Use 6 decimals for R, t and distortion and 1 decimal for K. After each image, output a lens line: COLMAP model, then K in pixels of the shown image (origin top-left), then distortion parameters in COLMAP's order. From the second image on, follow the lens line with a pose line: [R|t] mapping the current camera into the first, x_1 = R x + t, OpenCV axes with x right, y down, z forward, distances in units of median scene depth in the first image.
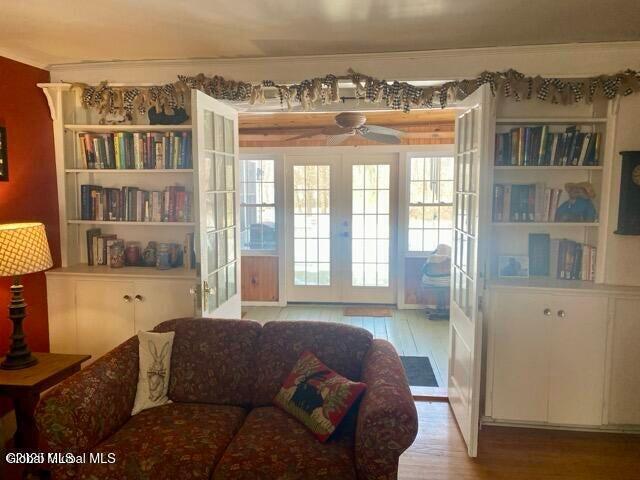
lens RADIAL K [[496.2, 0, 320.5], [0, 496.2, 237.7], [0, 0, 1]] dist [0.049565, -0.042617]
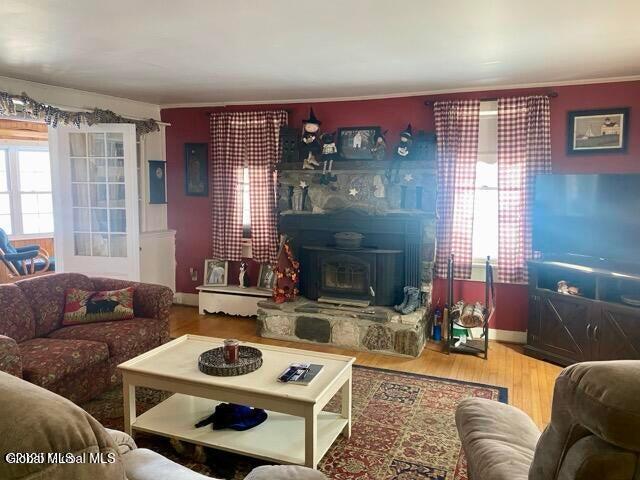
lens RADIAL K [[496.2, 0, 313.1], [0, 496.2, 239.7], [0, 0, 1]] dist [0.049565, -0.042617]
pose [[0.284319, -0.118042, 0.951435, -1.059761], [0.110099, 0.989846, 0.089906, 0.025672], [-0.952387, 0.079190, 0.294428, -0.127267]]
